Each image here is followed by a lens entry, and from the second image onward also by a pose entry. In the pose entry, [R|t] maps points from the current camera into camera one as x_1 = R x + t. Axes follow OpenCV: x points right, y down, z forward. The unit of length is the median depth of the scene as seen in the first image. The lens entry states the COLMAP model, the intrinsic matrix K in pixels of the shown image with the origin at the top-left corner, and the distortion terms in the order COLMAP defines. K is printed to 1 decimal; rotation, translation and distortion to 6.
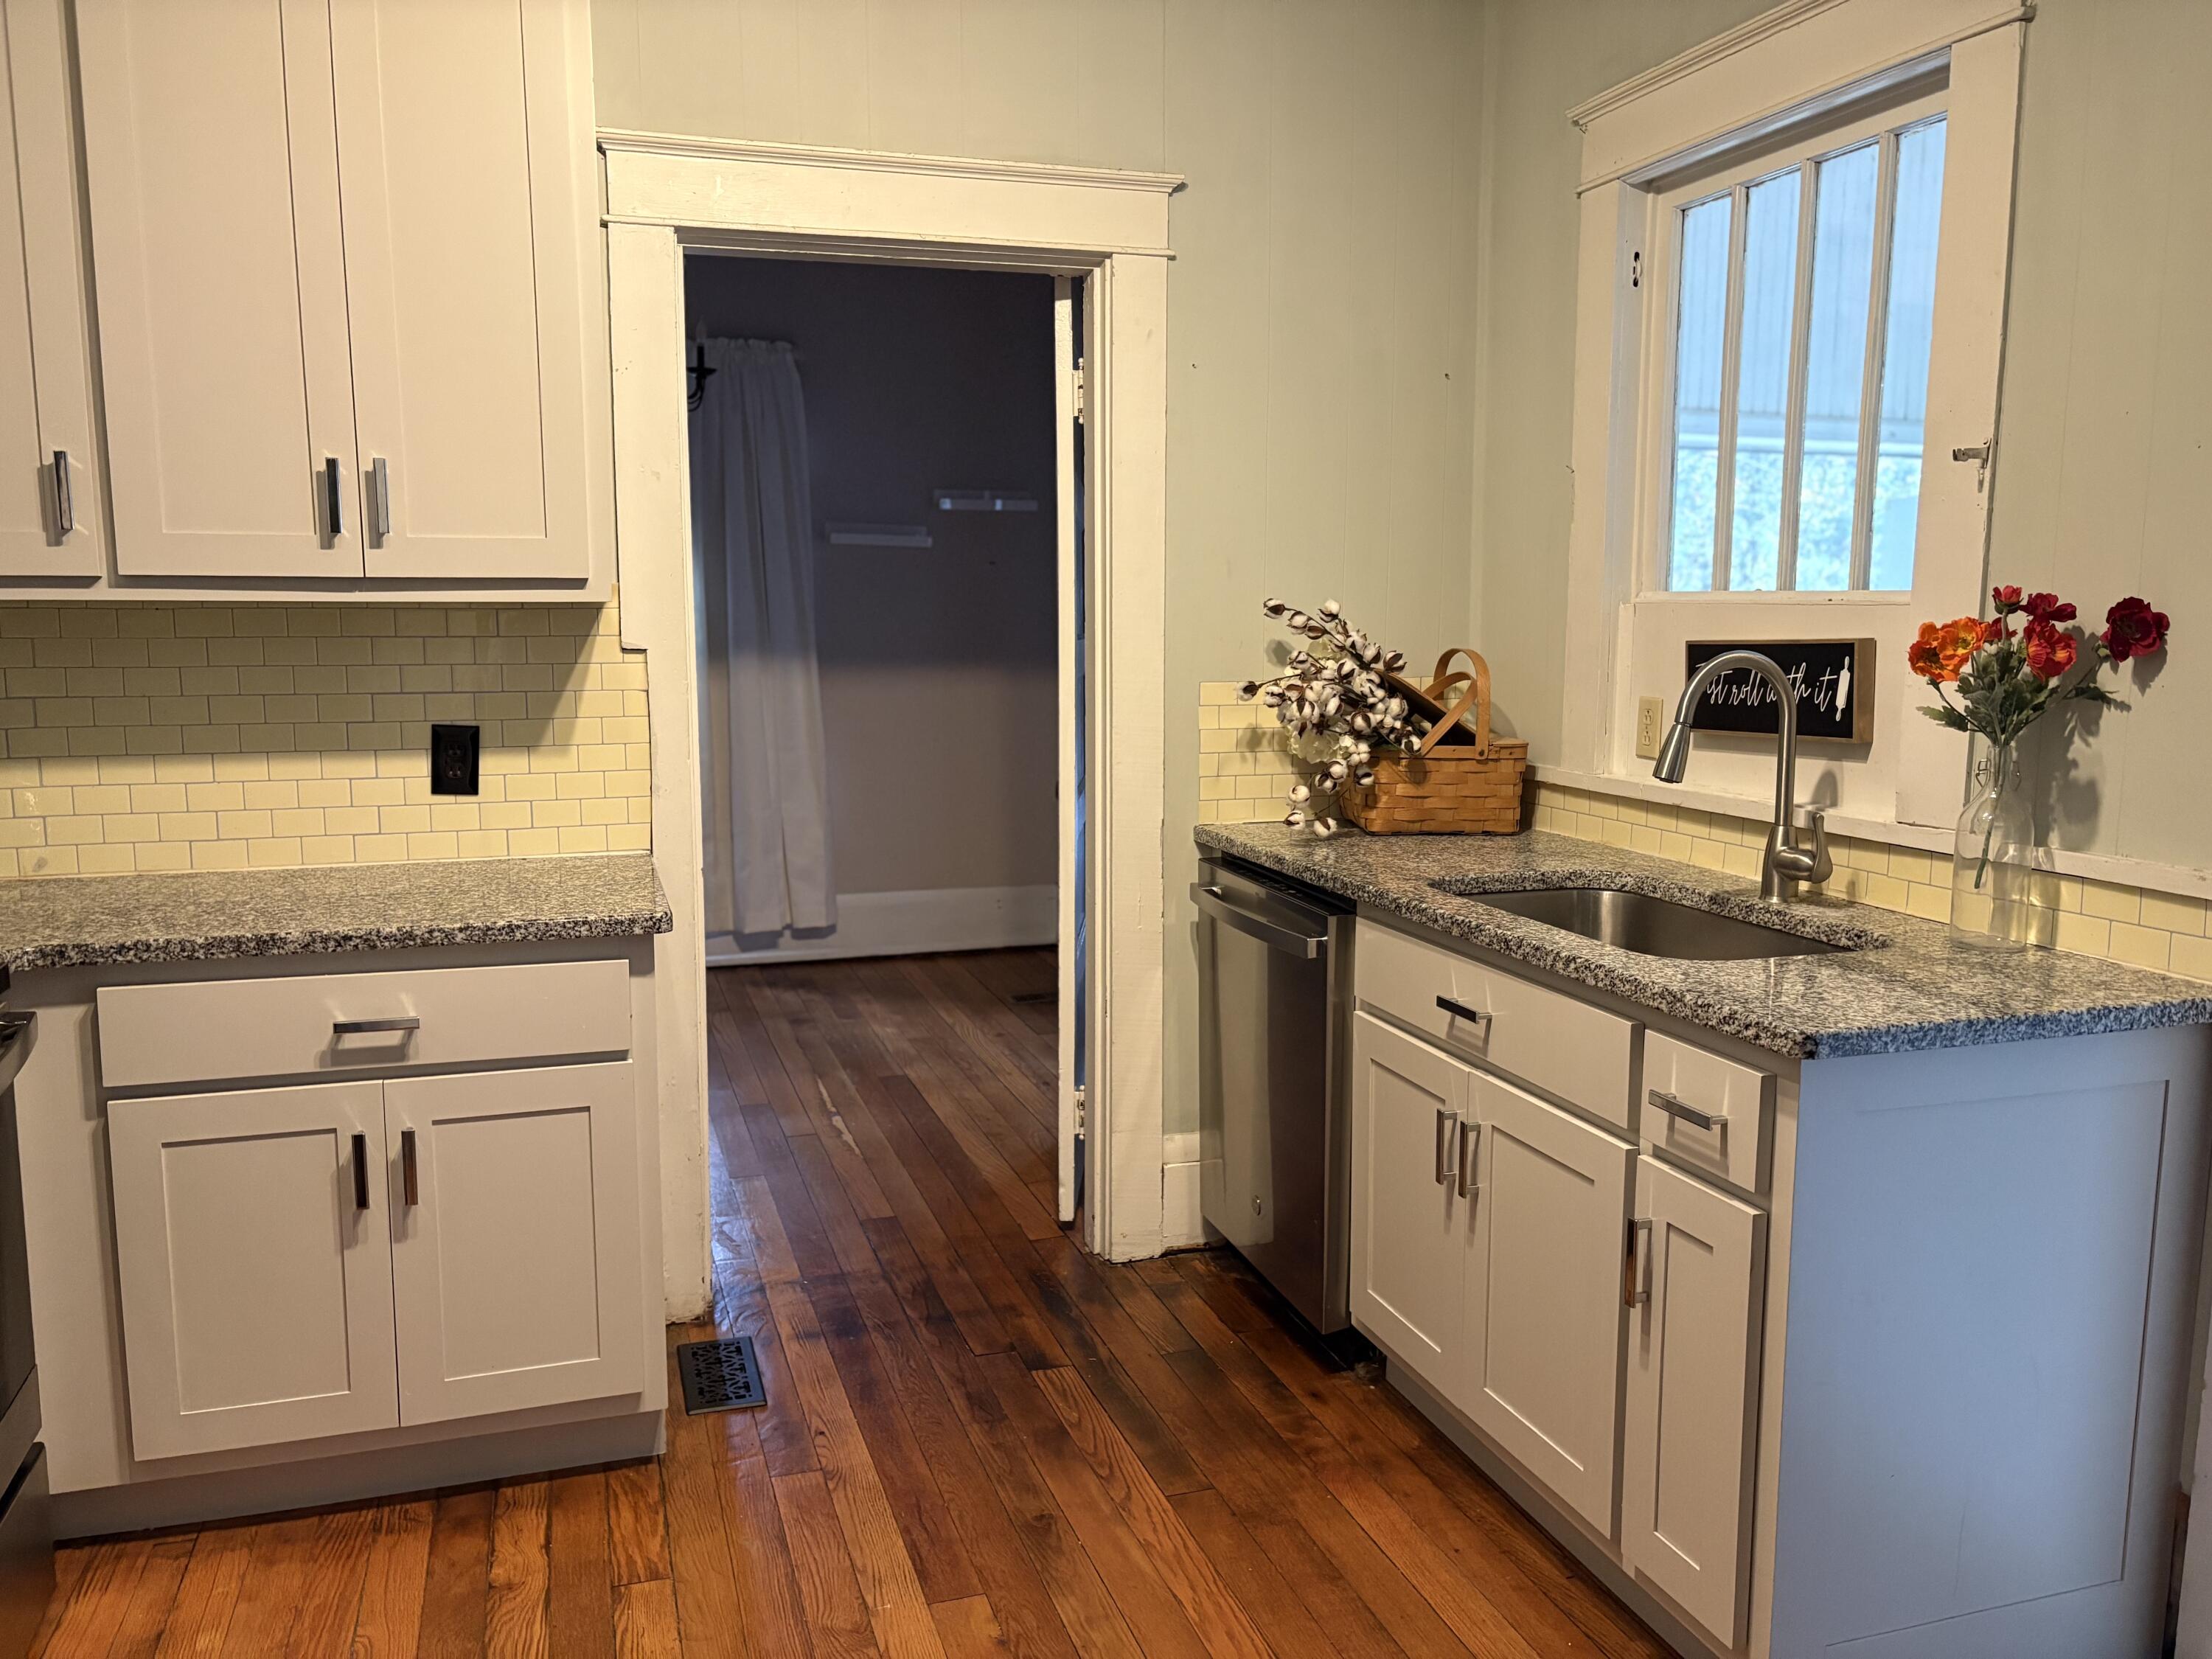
lens RADIAL K [[1687.4, 0, 1106.1], [0, 1687.4, 833.0], [0, 0, 1]] dist [0.047181, -0.038768]
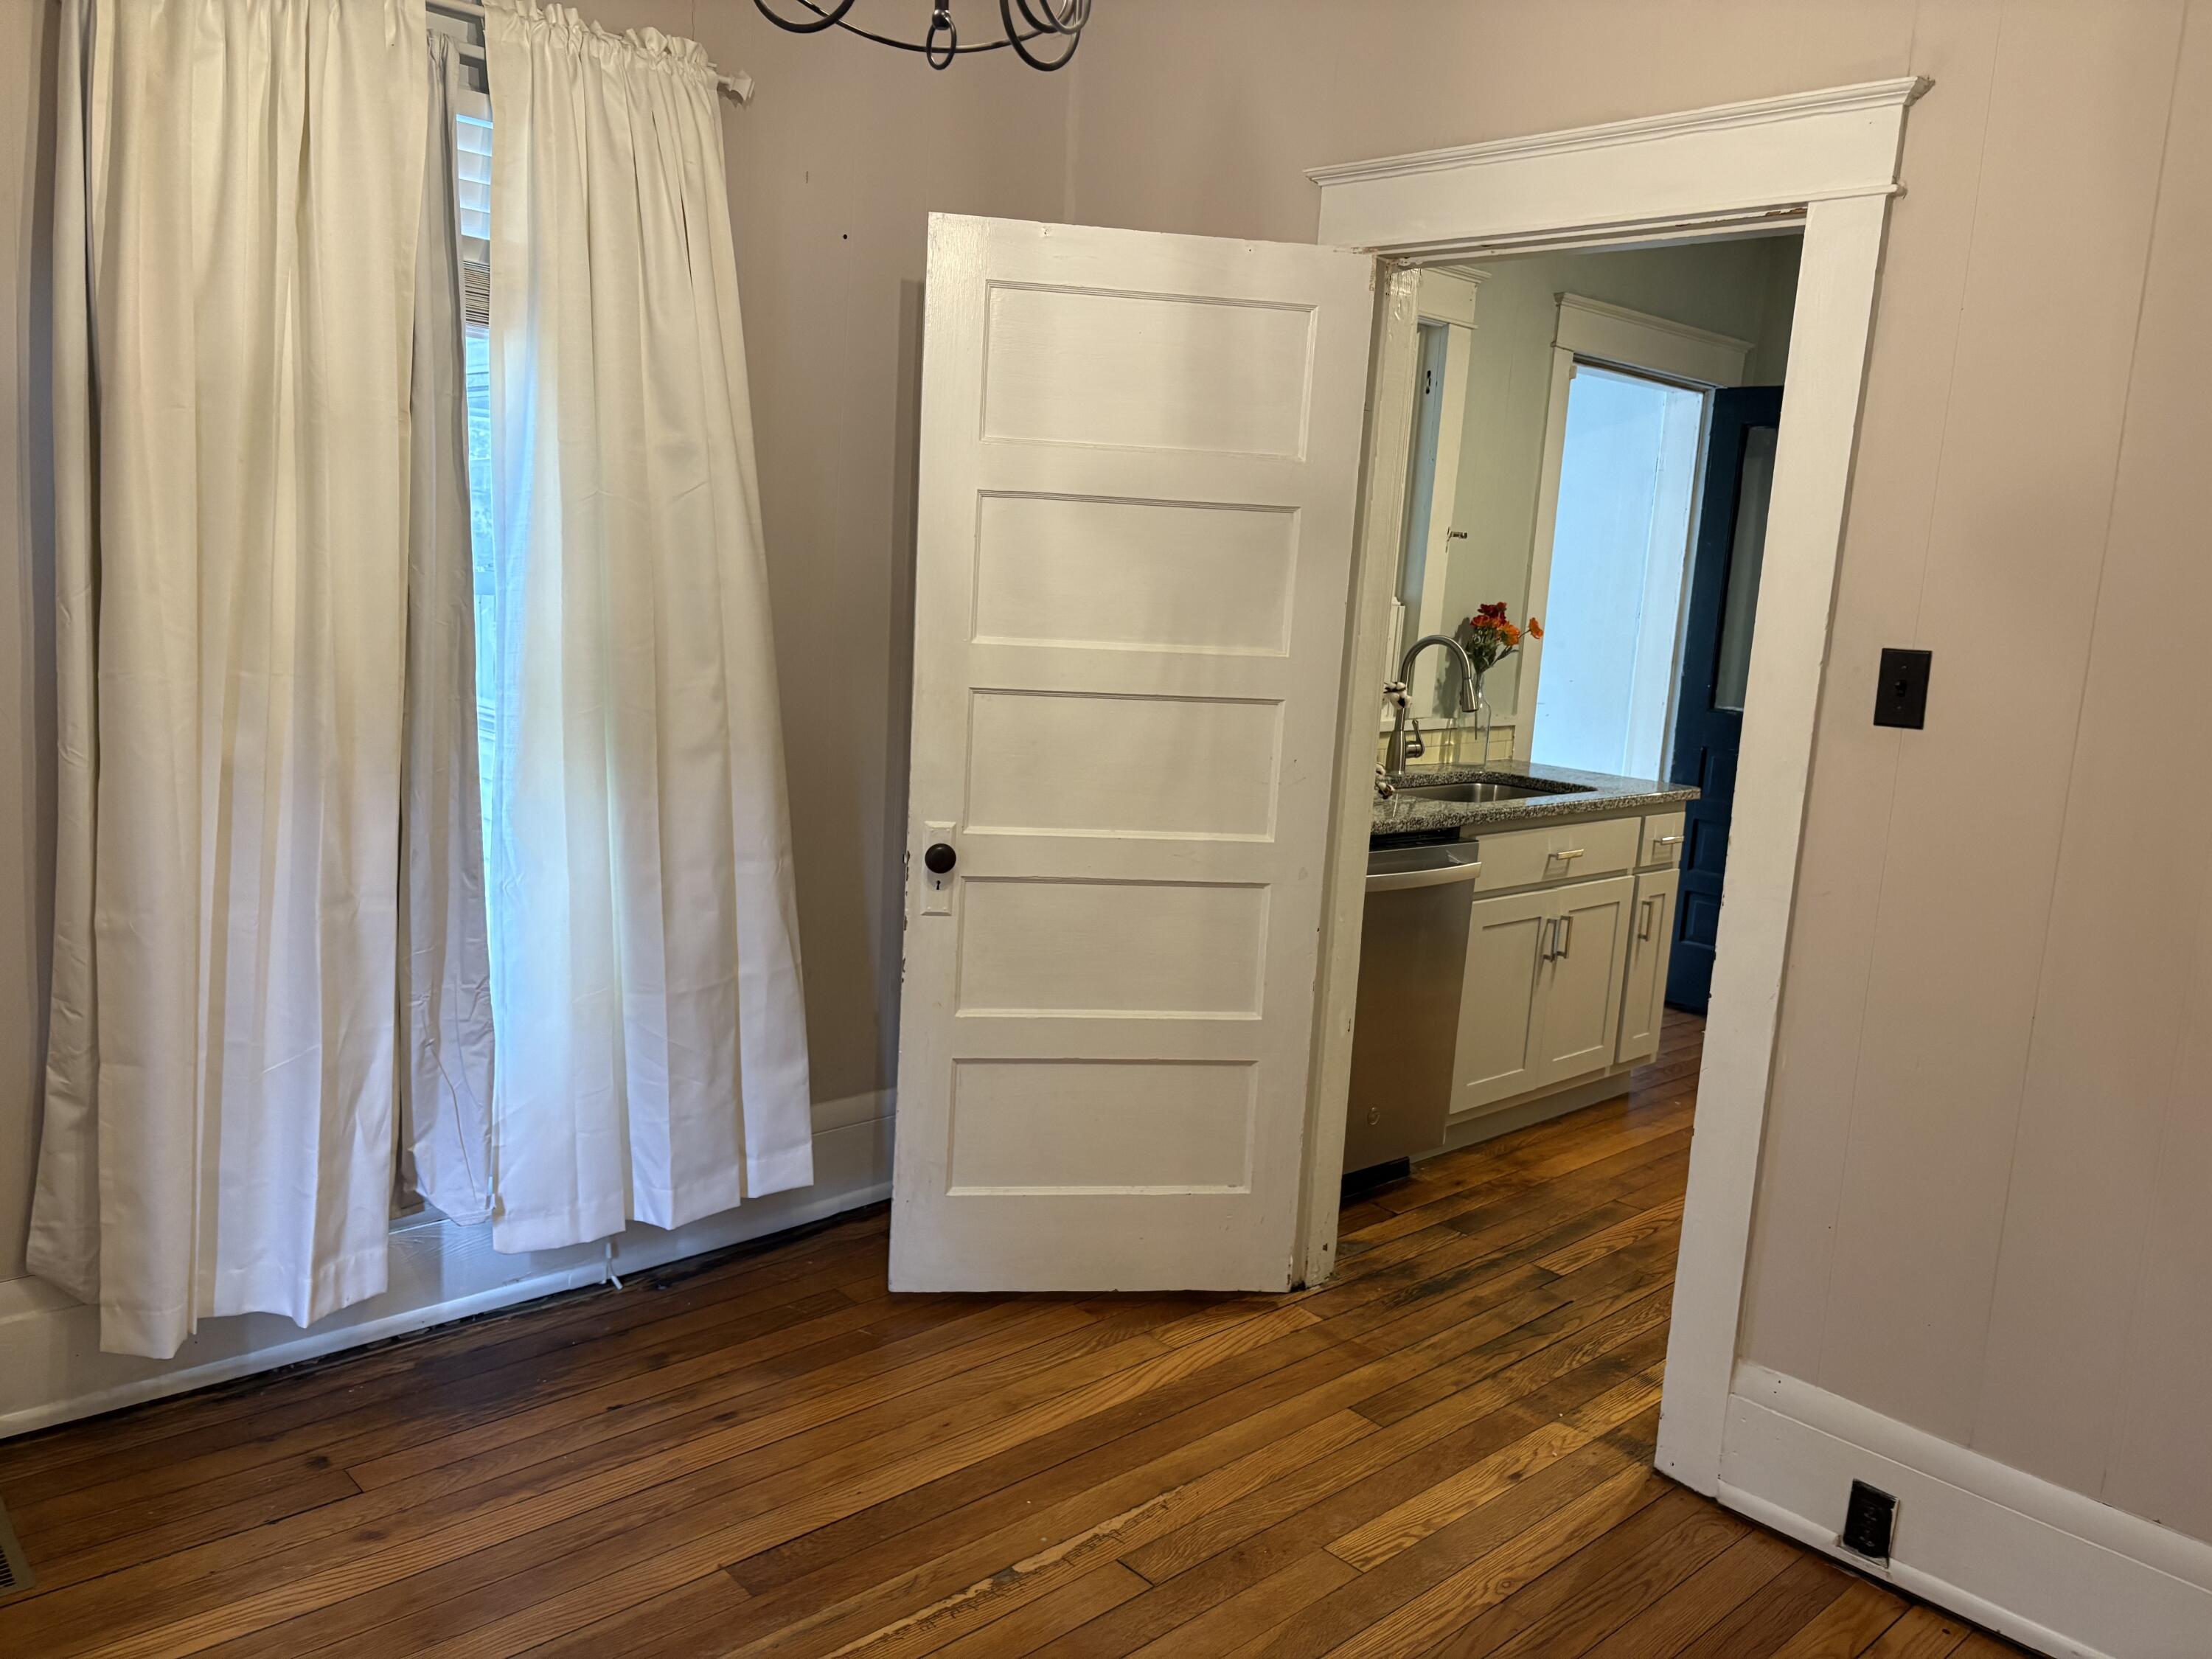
lens RADIAL K [[1687.4, 0, 1113.7], [0, 1687.4, 827.4], [0, 0, 1]] dist [0.047181, -0.038768]
pose [[-0.427494, -0.171571, 0.887588, -0.898932], [0.060967, 0.974118, 0.217662, -0.262116], [-0.901960, 0.147163, -0.405970, 1.697570]]
